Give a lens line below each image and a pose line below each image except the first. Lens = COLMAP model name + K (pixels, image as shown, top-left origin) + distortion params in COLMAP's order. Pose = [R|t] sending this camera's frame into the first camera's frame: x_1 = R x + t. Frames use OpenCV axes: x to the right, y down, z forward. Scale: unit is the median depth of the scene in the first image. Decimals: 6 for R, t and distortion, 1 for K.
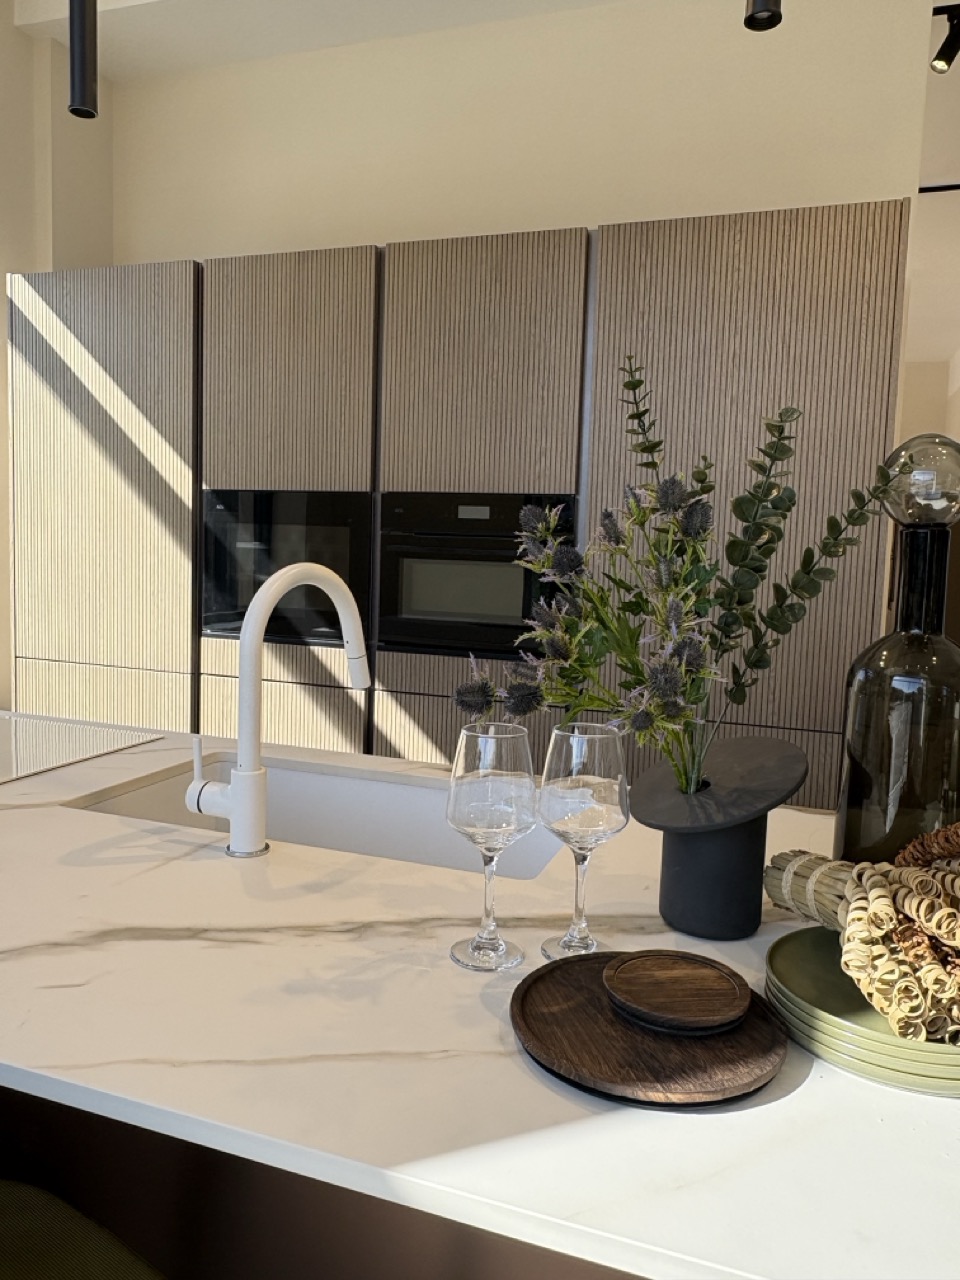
lens RADIAL K [[925.1, 0, 474.3], [0, 925.1, 634.6], [0, 0, 1]] dist [-0.002730, 0.002026]
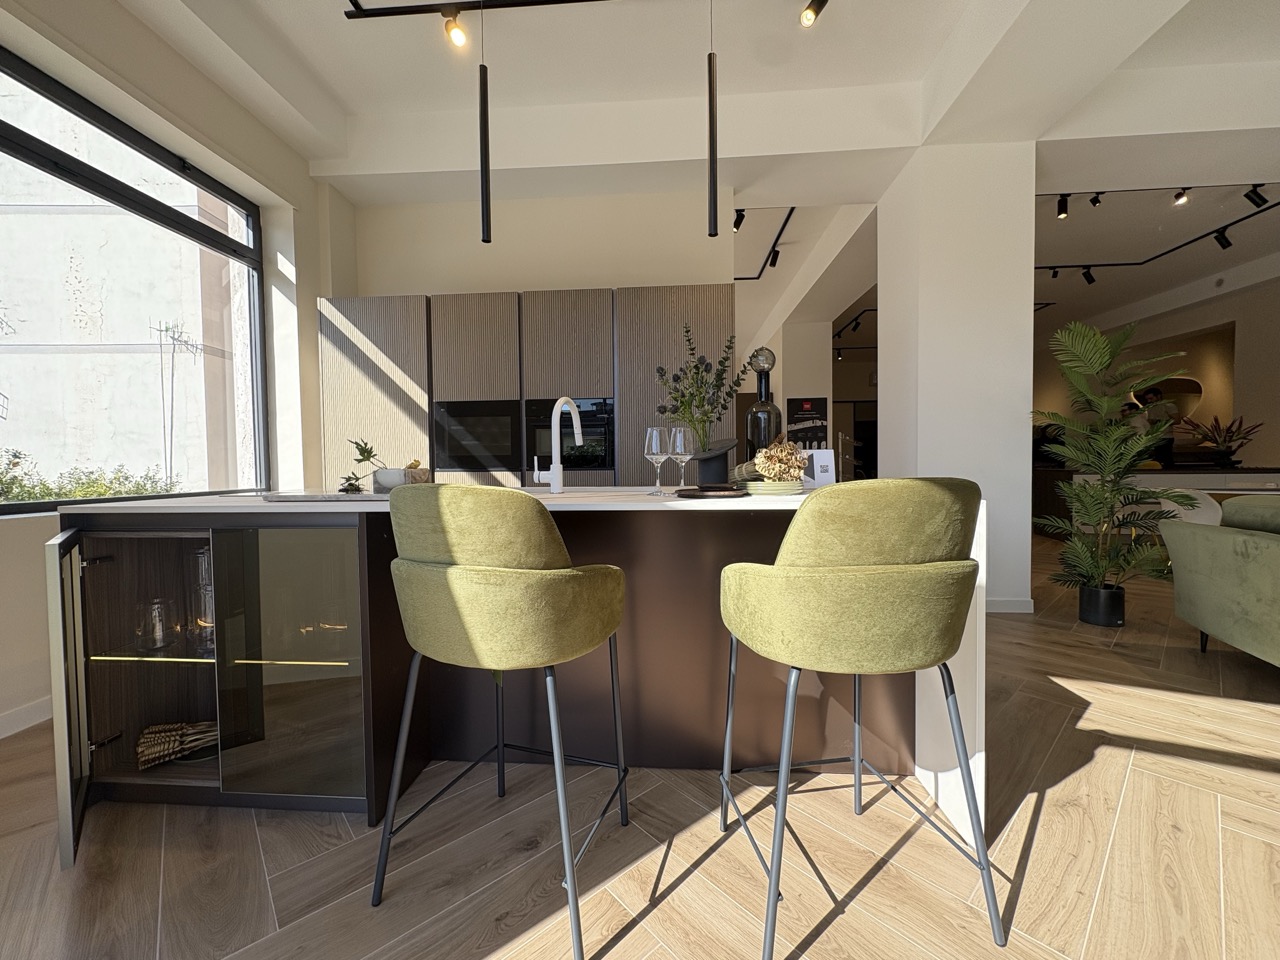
lens RADIAL K [[510.7, 0, 644.0], [0, 510.7, 484.1], [0, 0, 1]] dist [0.001101, -0.000396]
pose [[0.960261, -0.059337, 0.272721, -0.177874], [0.073128, 0.996493, -0.040676, 0.122205], [-0.269351, 0.059004, 0.961233, -0.258573]]
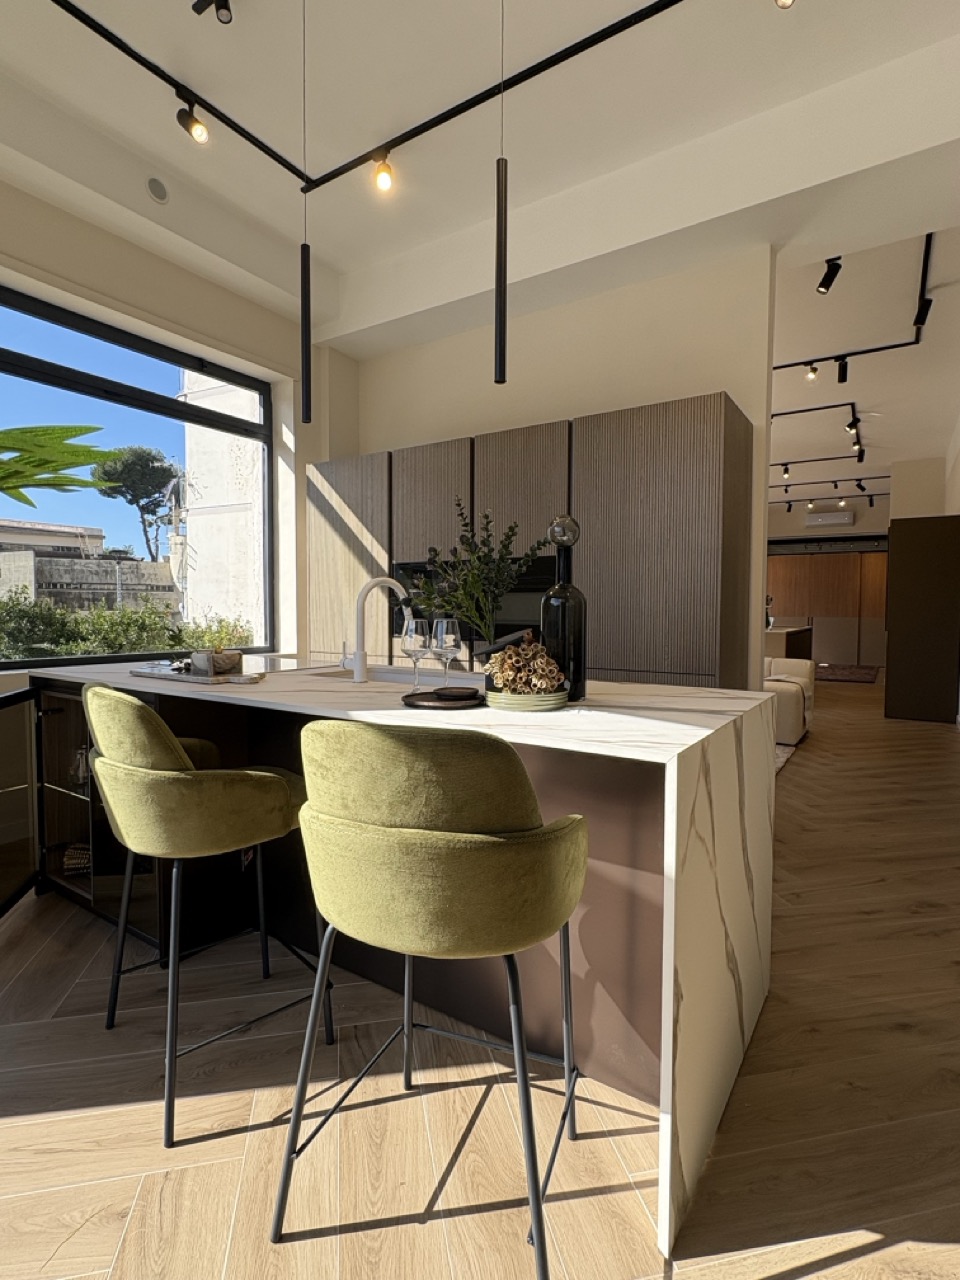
lens RADIAL K [[645.4, 0, 479.1], [0, 645.4, 639.1], [0, 0, 1]] dist [-0.008942, 0.002636]
pose [[0.970879, -0.022172, -0.238540, 0.231614], [0.009441, 0.998476, -0.054380, 0.089978], [0.239383, 0.050544, 0.969609, -0.319180]]
